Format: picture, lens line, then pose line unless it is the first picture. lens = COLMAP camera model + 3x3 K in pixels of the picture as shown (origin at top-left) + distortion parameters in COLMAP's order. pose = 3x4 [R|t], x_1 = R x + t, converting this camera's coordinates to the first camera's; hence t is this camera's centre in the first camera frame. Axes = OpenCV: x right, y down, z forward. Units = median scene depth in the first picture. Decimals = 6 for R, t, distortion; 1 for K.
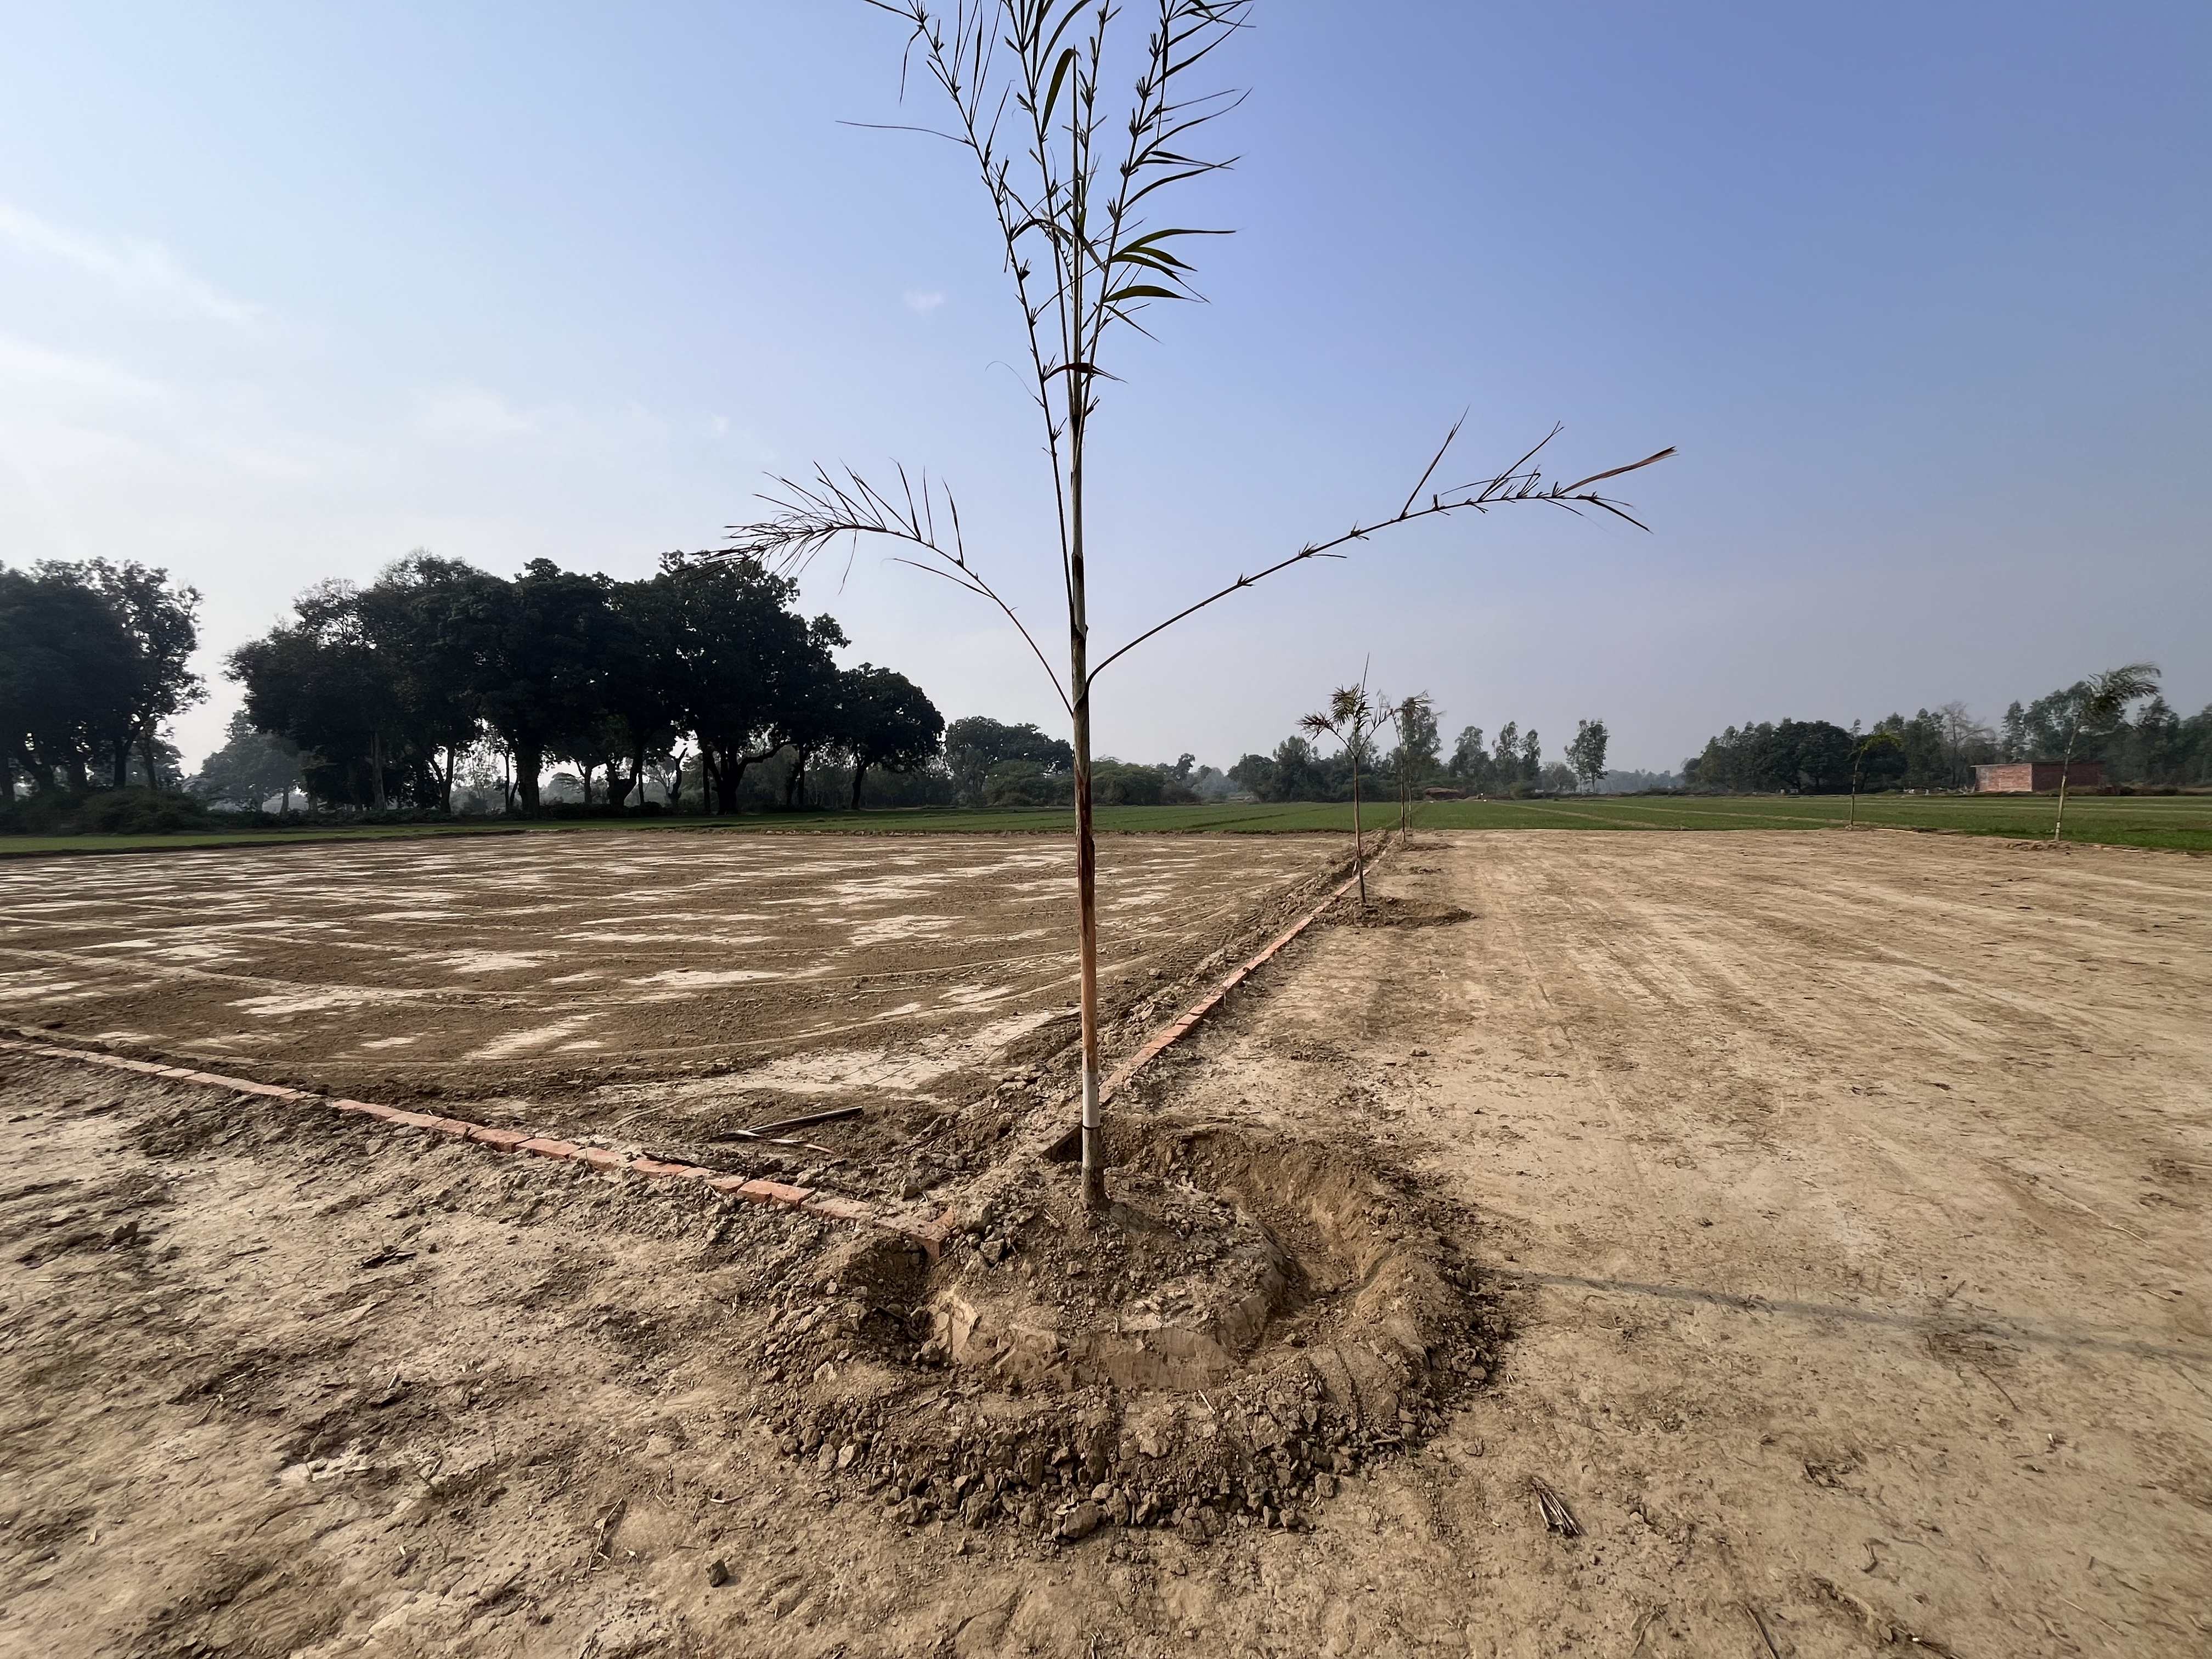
lens RADIAL K [[893.2, 0, 1100.0], [0, 893.2, 828.9], [0, 0, 1]] dist [-0.002401, -0.000042]
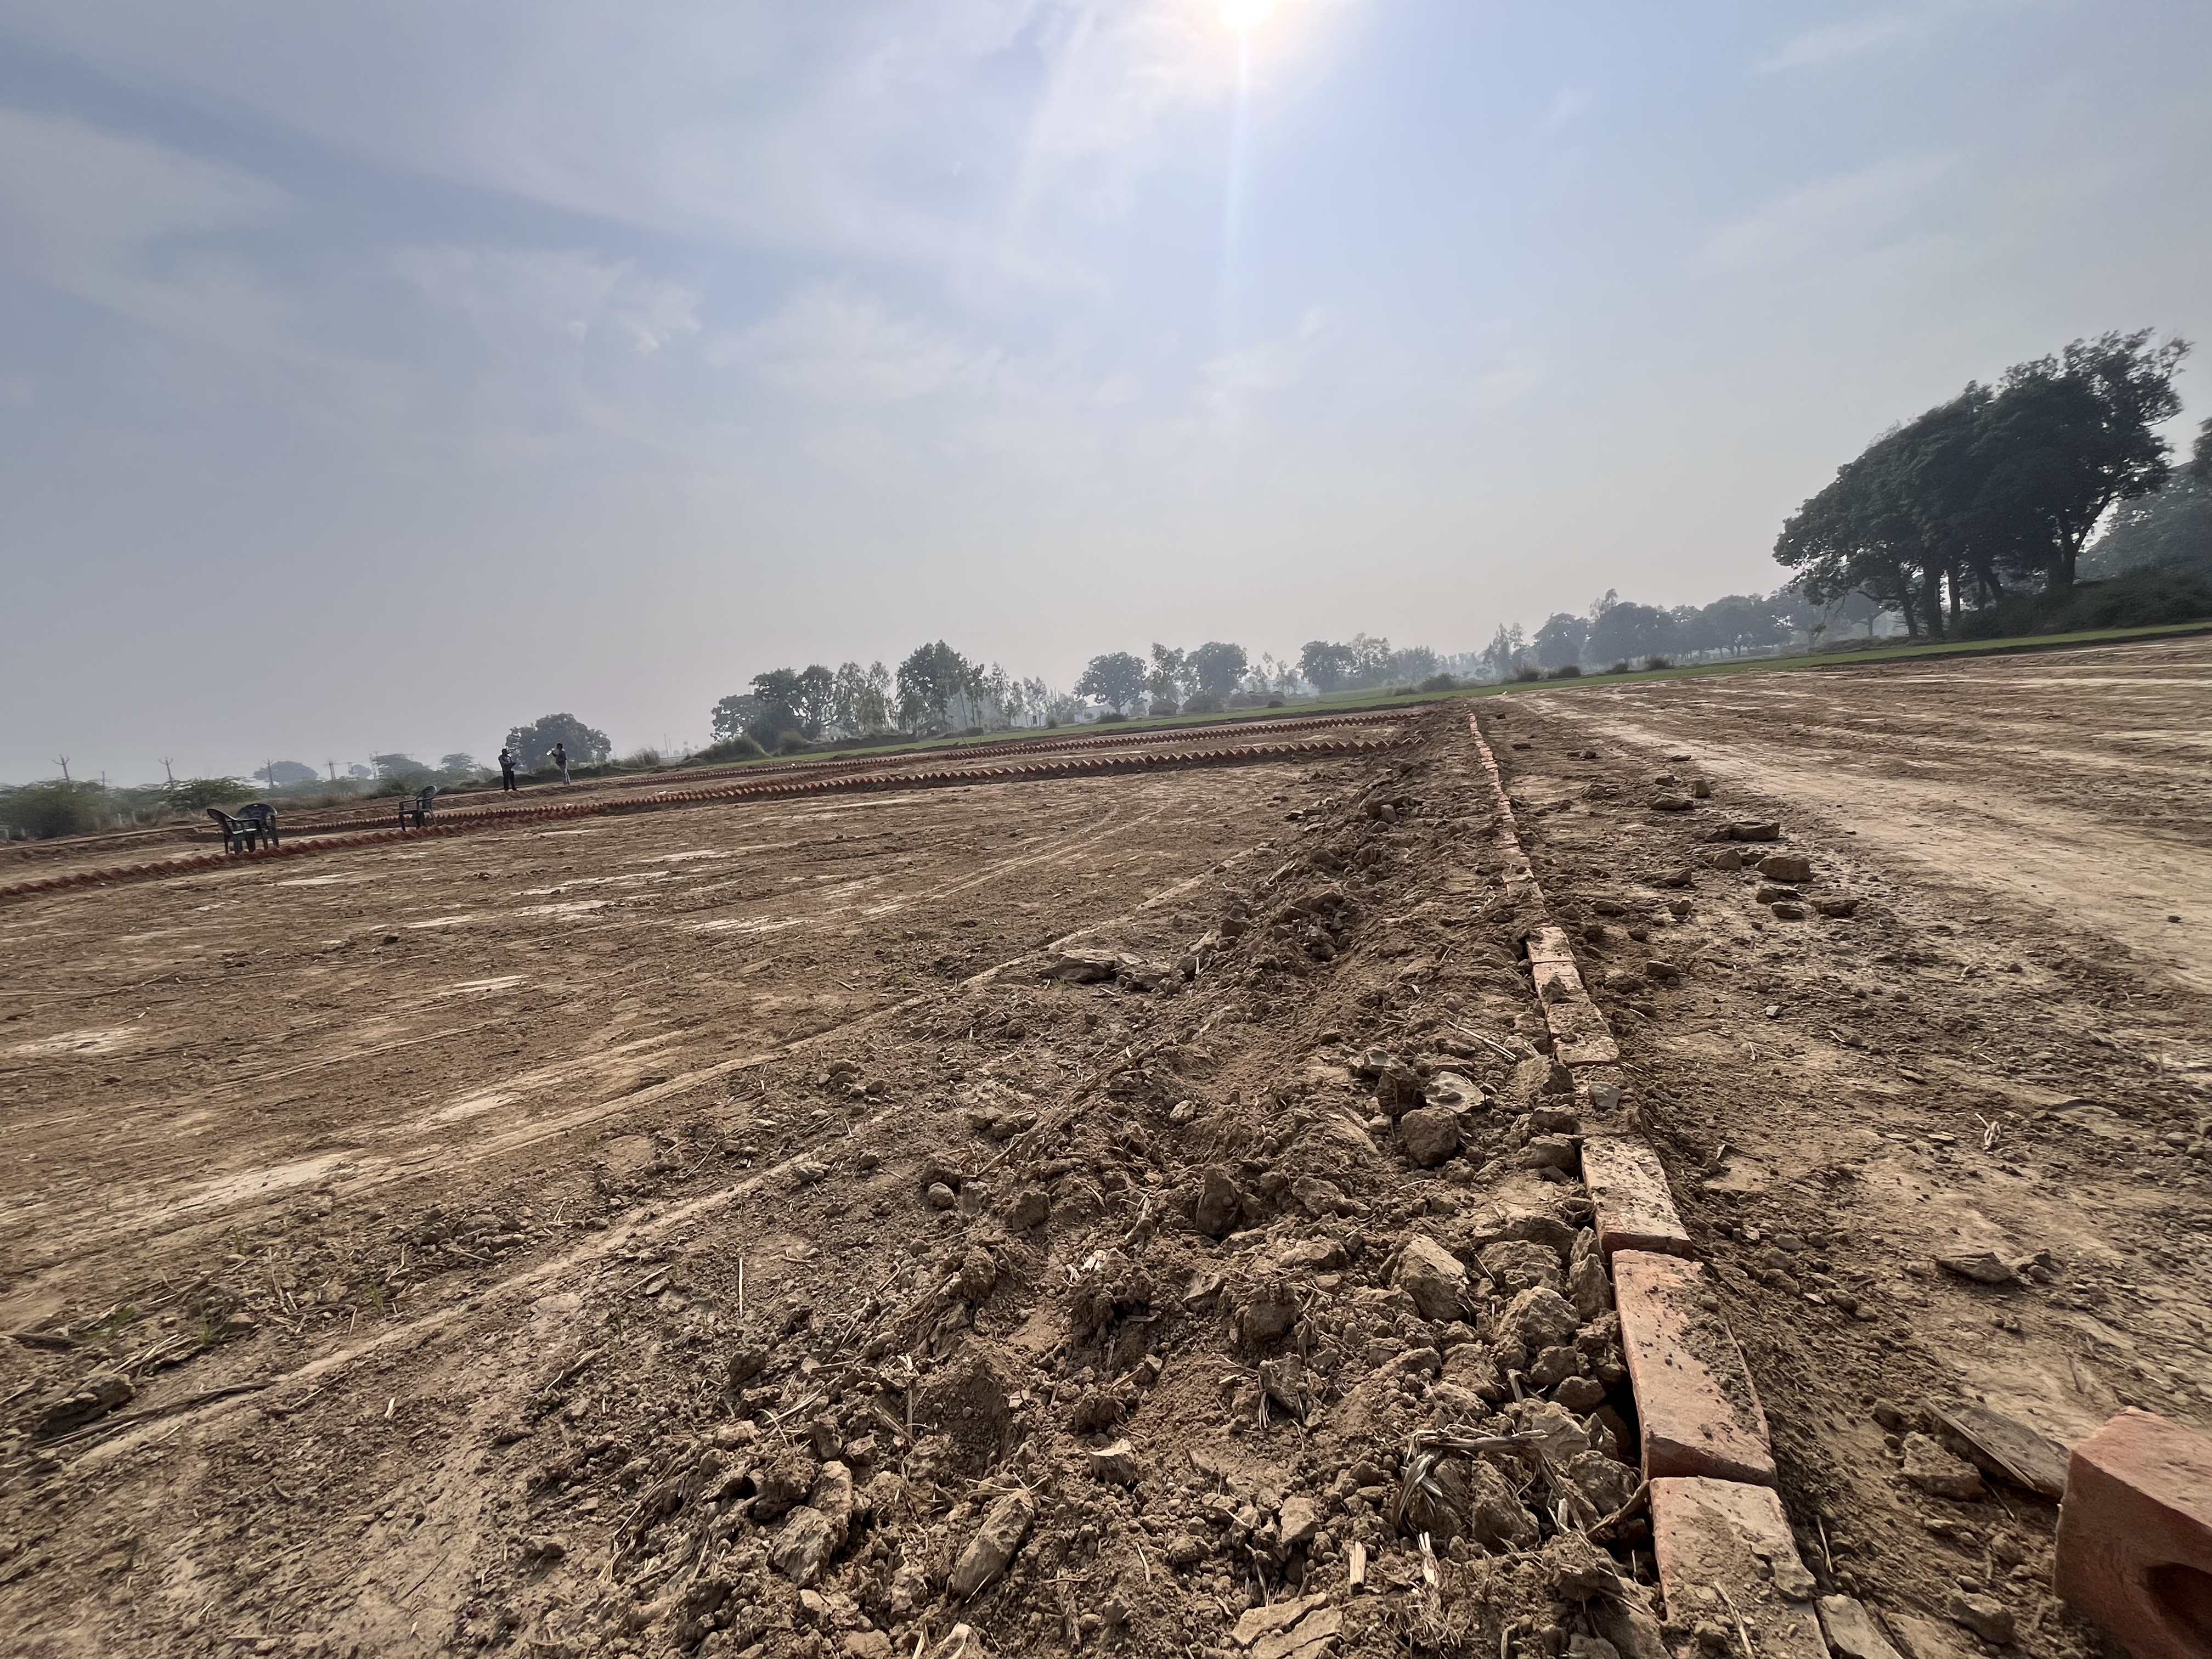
lens RADIAL K [[893.2, 0, 1100.0], [0, 893.2, 828.9], [0, 0, 1]] dist [-0.002401, -0.000042]
pose [[0.005409, 0.139194, -0.990250, -0.788512], [0.062711, 0.988268, 0.139258, 0.104275], [0.998017, -0.062853, -0.003384, -0.562108]]
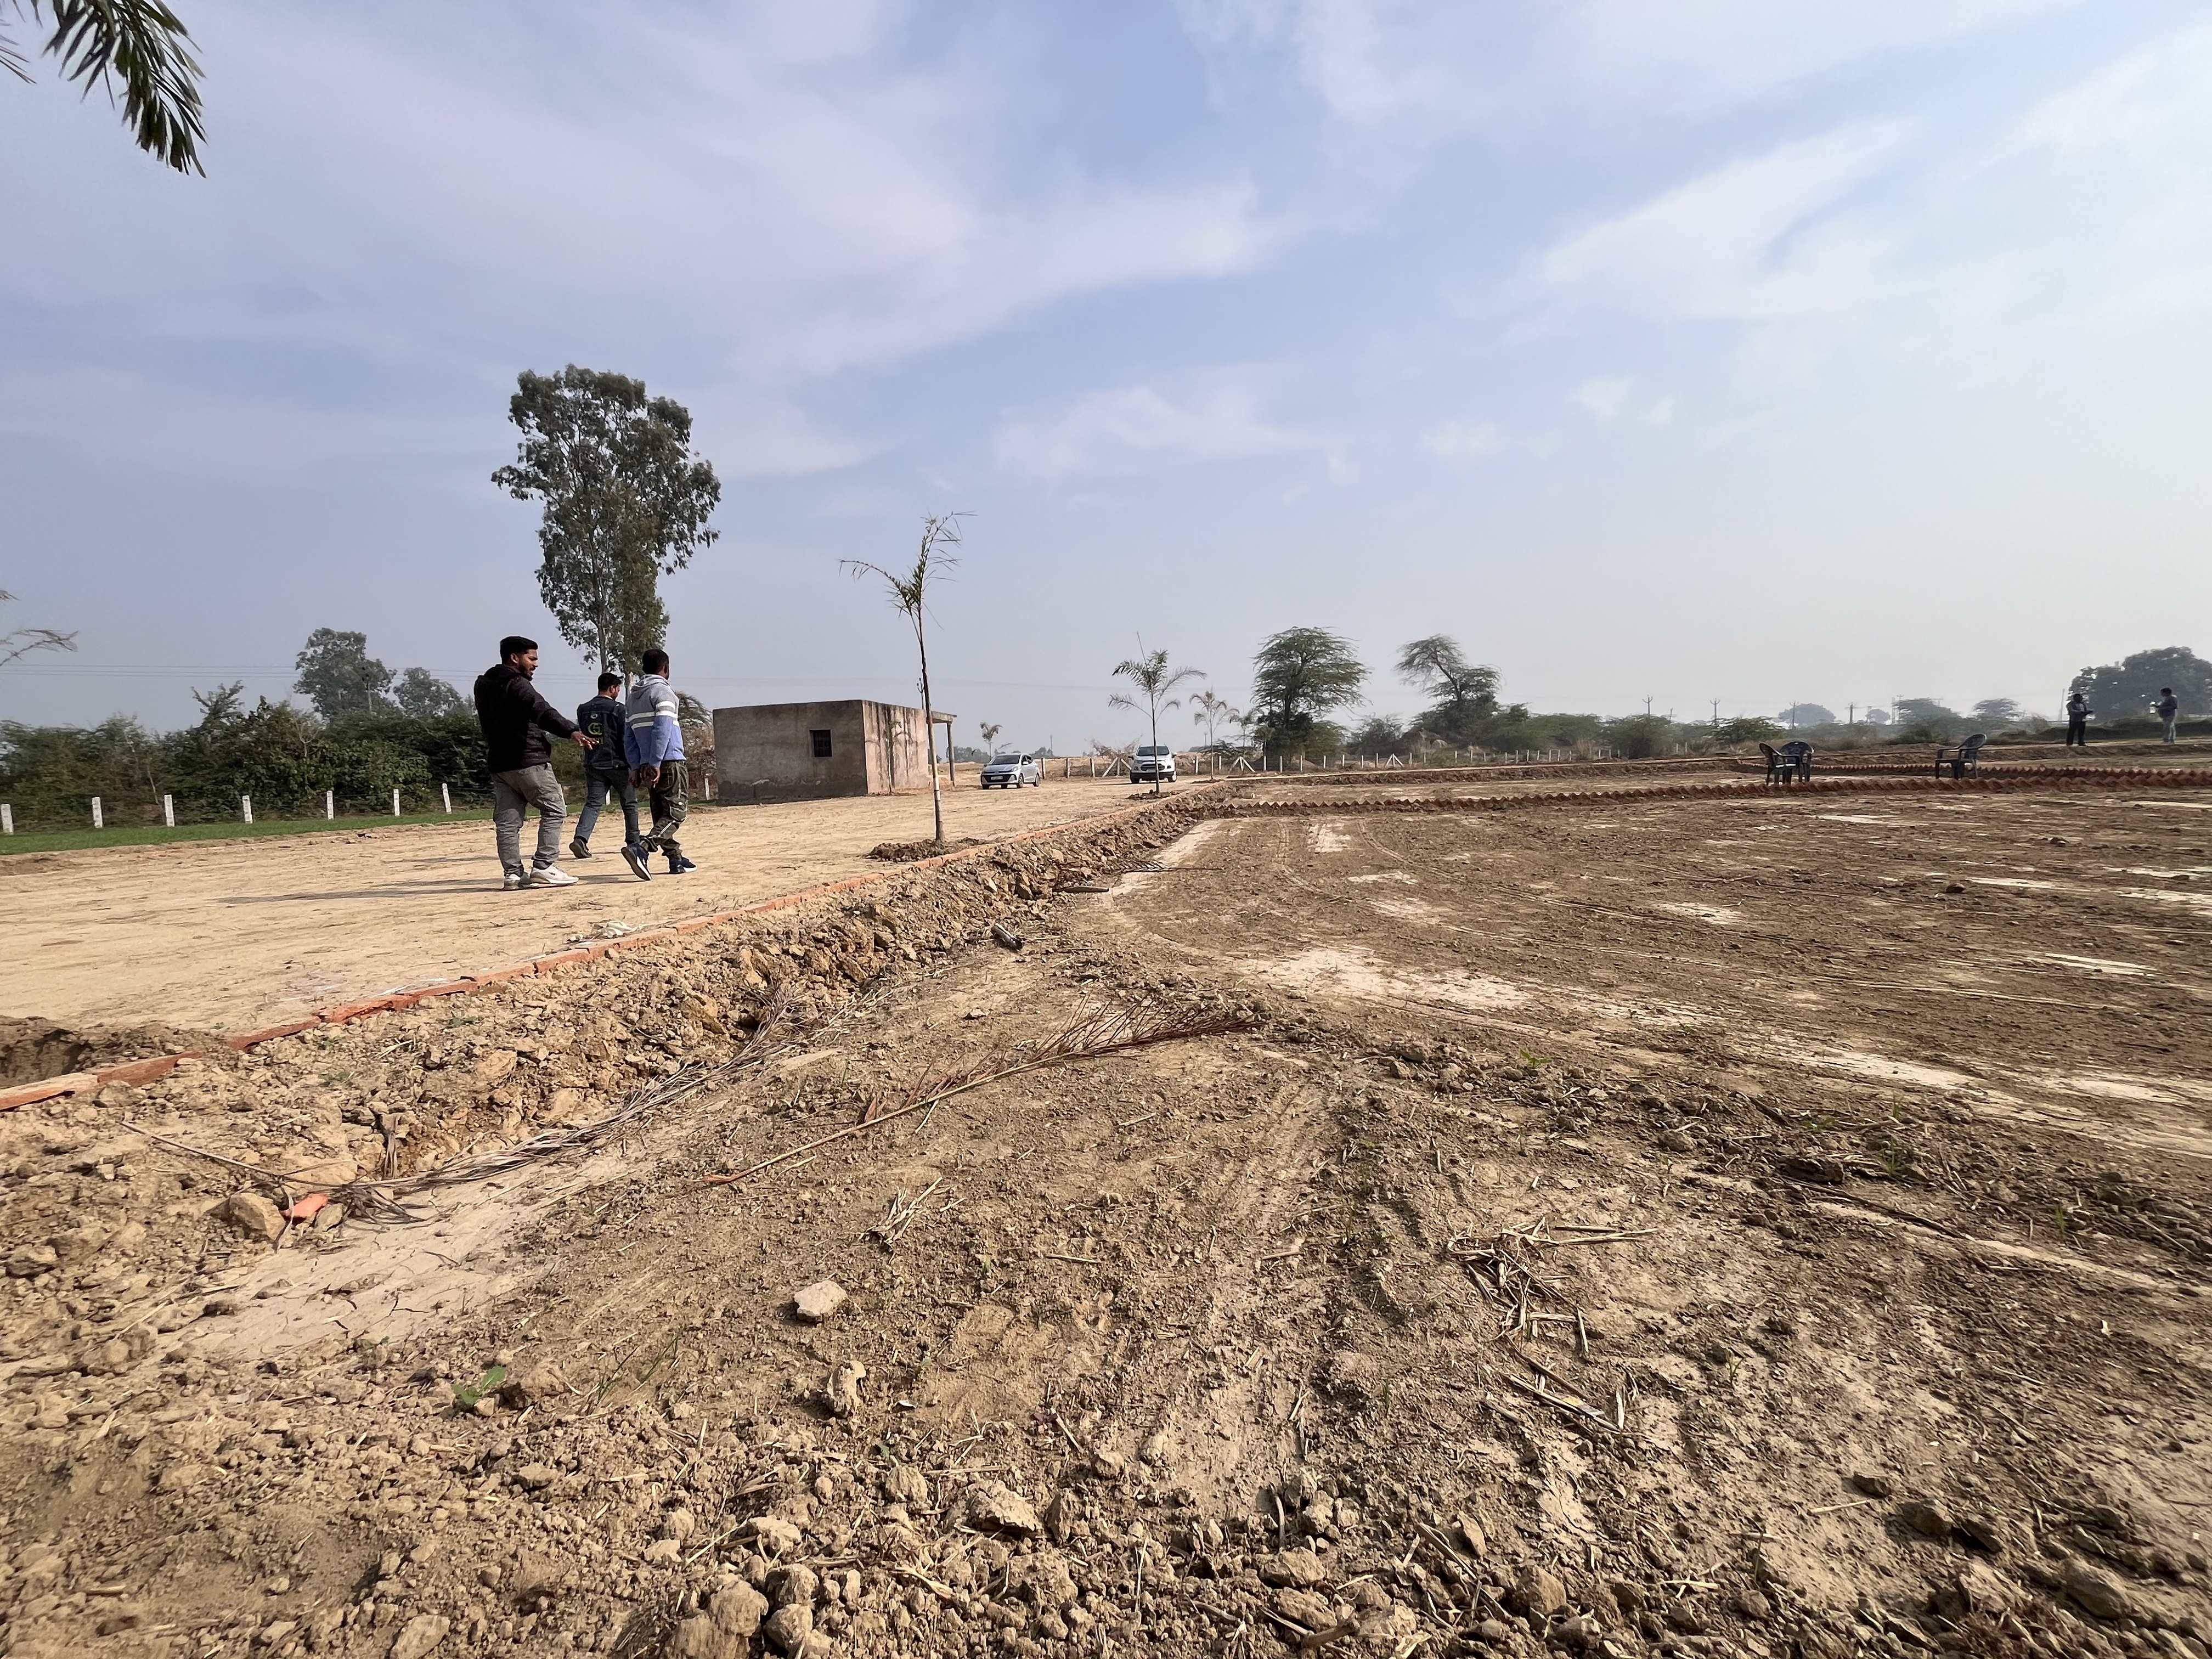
lens RADIAL K [[893.2, 0, 1100.0], [0, 893.2, 828.9], [0, 0, 1]] dist [-0.002401, -0.000042]
pose [[-0.984534, 0.069336, -0.160892, -0.737722], [0.053042, 0.993219, 0.103452, 0.103246], [0.166974, 0.093318, -0.981535, -0.573225]]
